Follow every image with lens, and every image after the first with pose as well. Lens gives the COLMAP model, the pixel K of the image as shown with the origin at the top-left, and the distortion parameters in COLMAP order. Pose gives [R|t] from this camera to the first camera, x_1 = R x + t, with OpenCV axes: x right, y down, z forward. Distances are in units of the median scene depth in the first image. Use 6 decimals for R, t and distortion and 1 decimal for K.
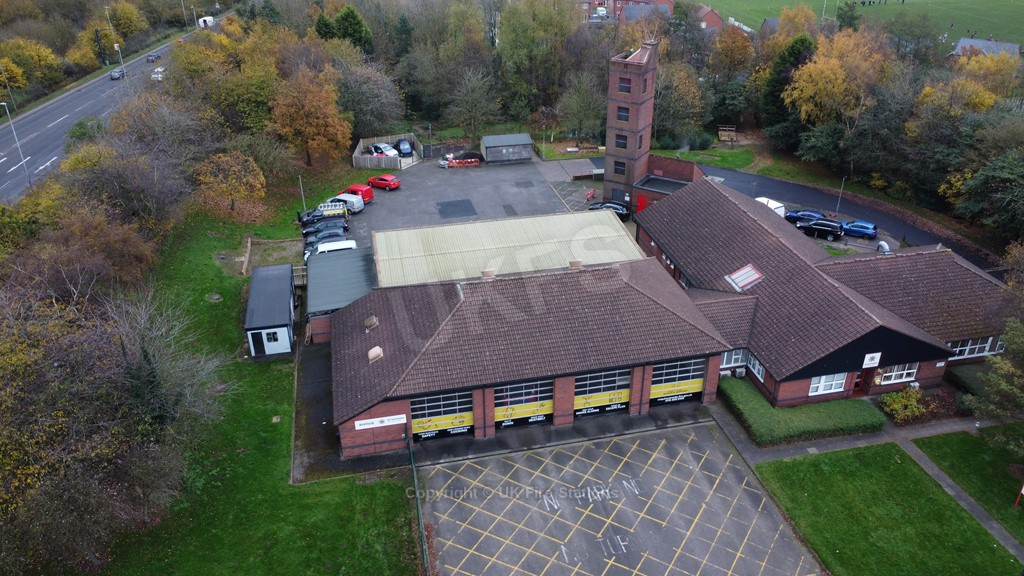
lens RADIAL K [[770.9, 0, 516.5], [0, 770.9, 288.5], [0, 0, 1]] dist [0.006387, -0.010086]
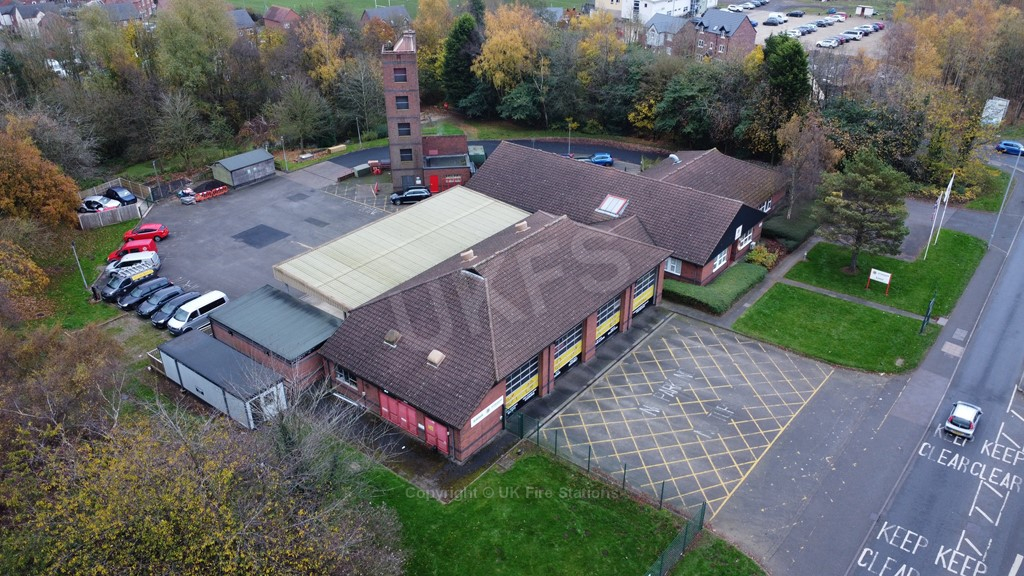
lens RADIAL K [[770.9, 0, 516.5], [0, 770.9, 288.5], [0, 0, 1]] dist [0.006387, -0.010086]
pose [[0.777568, -0.305861, 0.549397, -0.582211], [0.307524, 0.947081, 0.092017, -0.054418], [-0.548468, 0.097403, 0.830479, 0.108289]]
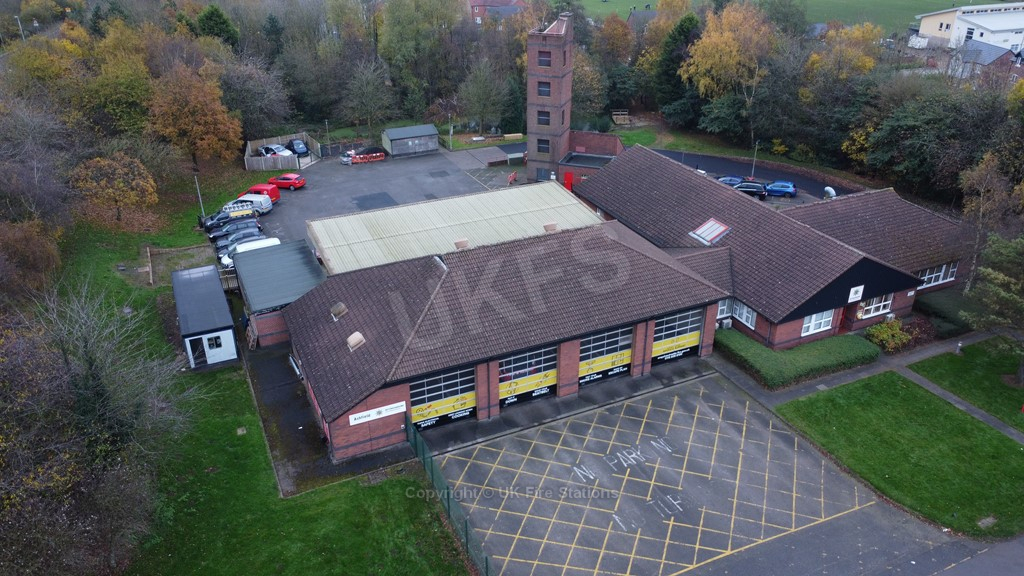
lens RADIAL K [[770.9, 0, 516.5], [0, 770.9, 288.5], [0, 0, 1]] dist [0.006387, -0.010086]
pose [[0.976846, -0.097041, 0.190667, -0.156365], [0.102850, 0.994480, -0.020788, 0.059484], [-0.187598, 0.039917, 0.981435, 0.094616]]
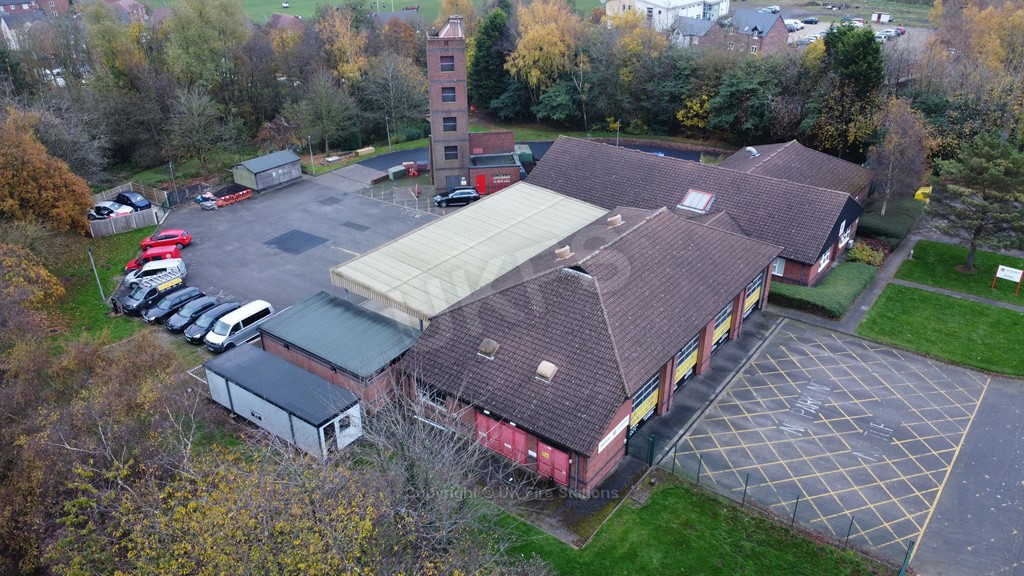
lens RADIAL K [[770.9, 0, 516.5], [0, 770.9, 288.5], [0, 0, 1]] dist [0.006387, -0.010086]
pose [[0.759607, -0.300138, 0.576987, -0.618868], [0.318943, 0.945057, 0.071711, -0.063042], [-0.566809, 0.129553, 0.813599, 0.316089]]
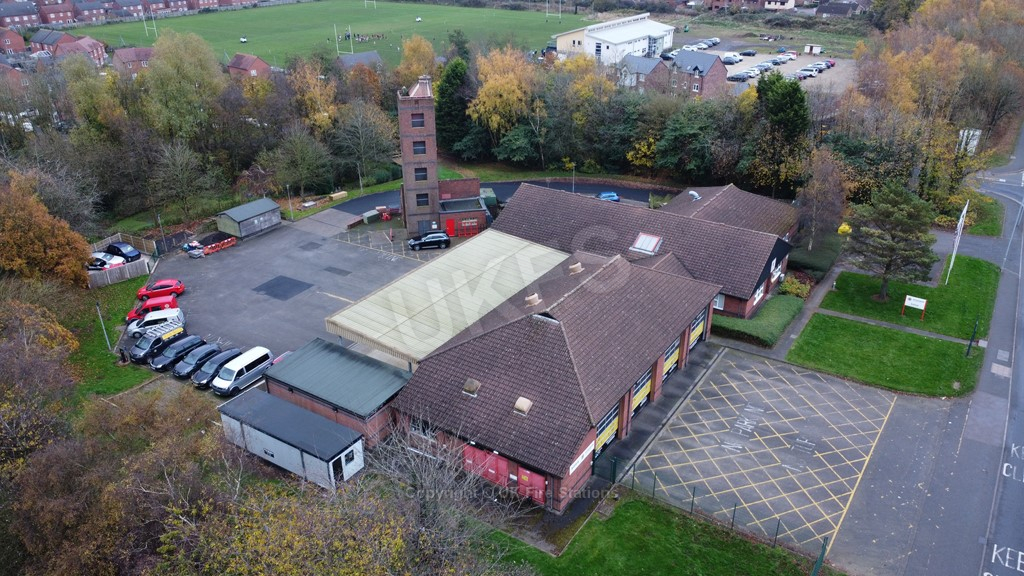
lens RADIAL K [[770.9, 0, 516.5], [0, 770.9, 288.5], [0, 0, 1]] dist [0.006387, -0.010086]
pose [[0.717427, -0.308415, 0.624643, -0.703539], [0.341332, 0.937277, 0.070744, -0.115671], [-0.607281, 0.162457, 0.777700, 0.216855]]
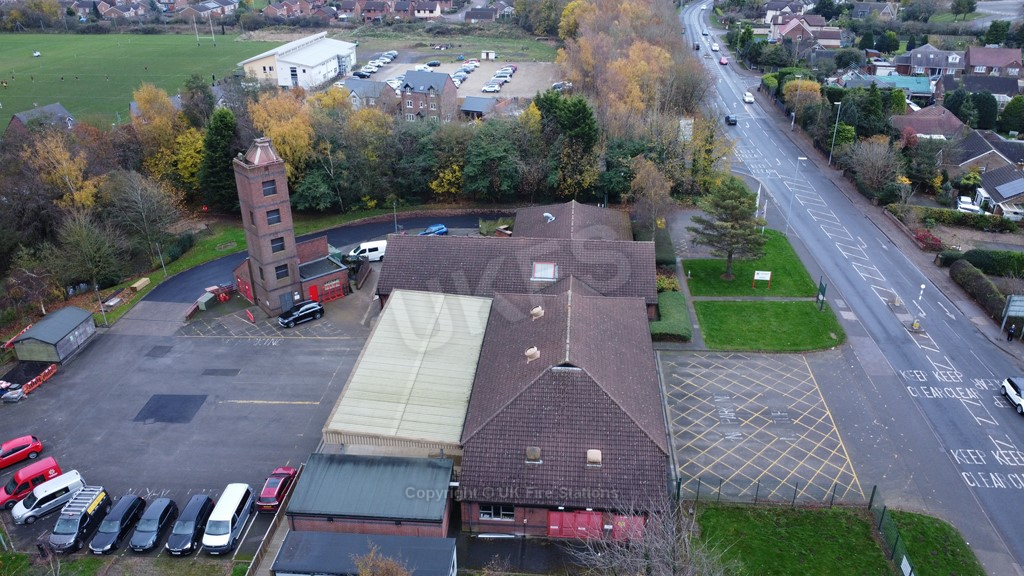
lens RADIAL K [[770.9, 0, 516.5], [0, 770.9, 288.5], [0, 0, 1]] dist [0.006387, -0.010086]
pose [[0.296705, -0.421471, 0.856930, -0.918252], [0.468004, 0.846367, 0.254233, -0.375816], [-0.832429, 0.325614, 0.448371, 0.533195]]
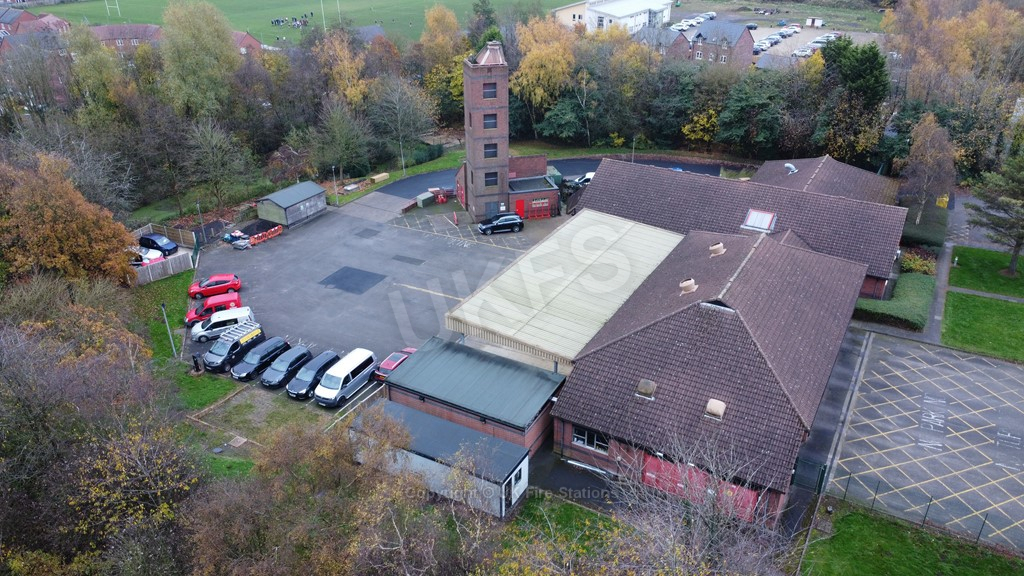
lens RADIAL K [[770.9, 0, 516.5], [0, 770.9, 288.5], [0, 0, 1]] dist [0.006387, -0.010086]
pose [[0.669740, -0.340286, 0.660041, -0.785458], [0.361870, 0.925708, 0.110063, -0.192735], [-0.648458, 0.165136, 0.743123, 0.469143]]
